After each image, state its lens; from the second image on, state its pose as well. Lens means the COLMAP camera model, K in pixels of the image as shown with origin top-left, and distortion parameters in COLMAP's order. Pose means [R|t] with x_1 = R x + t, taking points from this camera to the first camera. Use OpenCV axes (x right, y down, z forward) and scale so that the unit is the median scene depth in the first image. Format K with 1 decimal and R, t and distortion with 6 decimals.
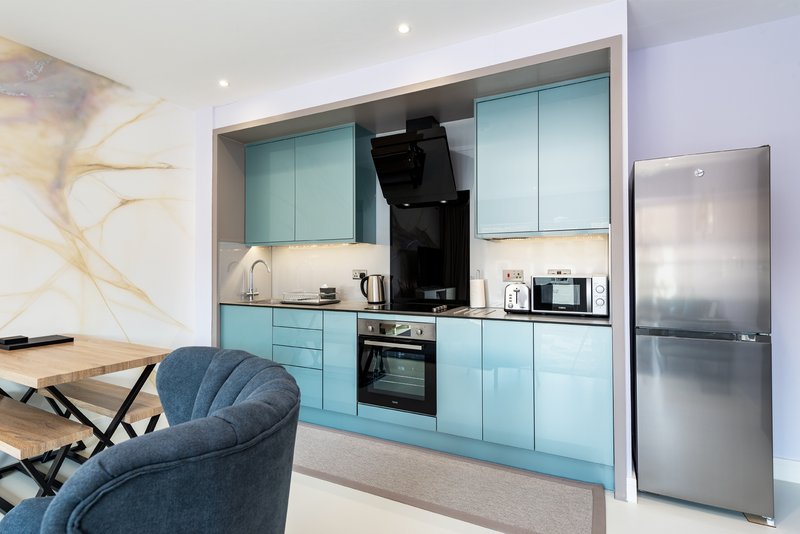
lens RADIAL K [[392.3, 0, 400.0], [0, 392.3, 267.0], [0, 0, 1]] dist [-0.001826, -0.000741]
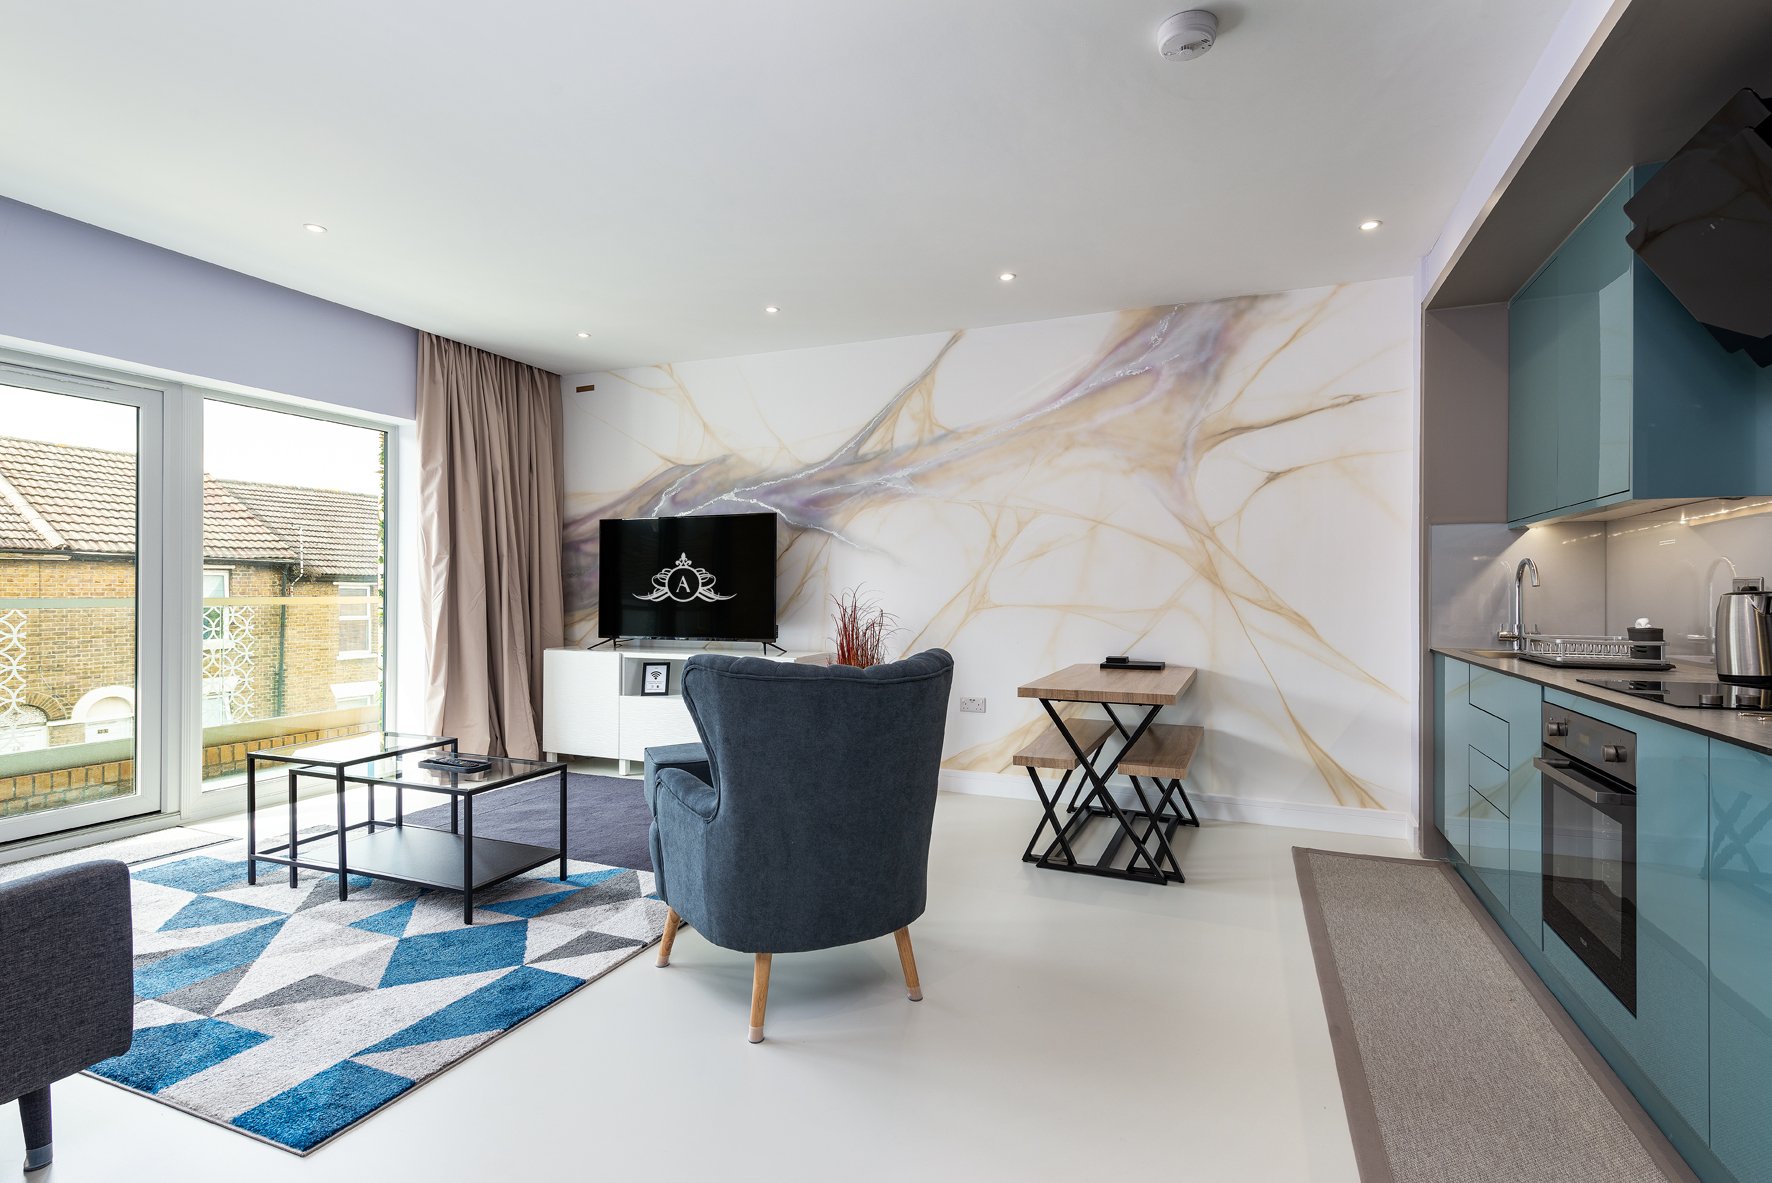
lens RADIAL K [[839.6, 0, 886.0], [0, 839.6, 591.5], [0, 0, 1]] dist [0.002395, -0.001424]
pose [[0.069127, 0.002338, -0.997605, 0.681522], [0.000326, 0.999997, 0.002366, 0.021205], [0.997608, -0.000488, 0.069126, 0.295381]]
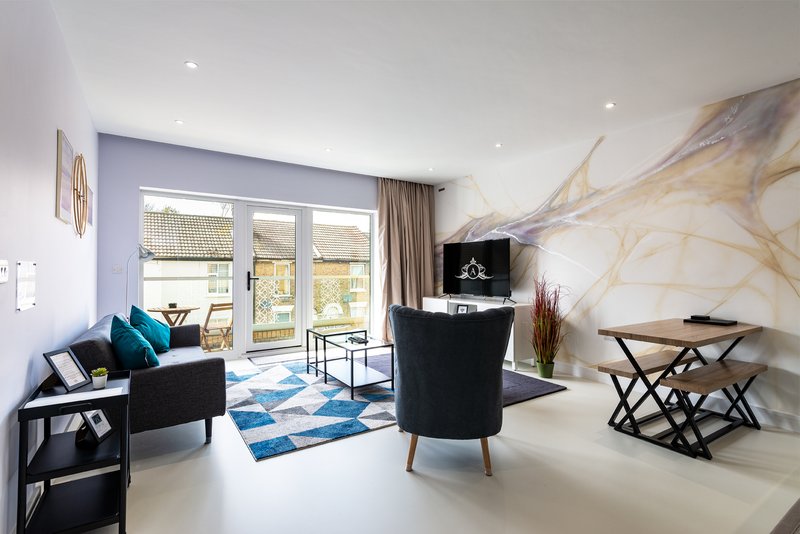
lens RADIAL K [[379.0, 0, 400.0], [0, 379.0, 267.0], [0, 0, 1]] dist [0.002395, -0.001424]
pose [[-0.504711, -0.005970, -0.863268, 0.625321], [0.003628, 0.999953, -0.009036, 0.003659], [0.863281, -0.007692, -0.504665, 0.629159]]
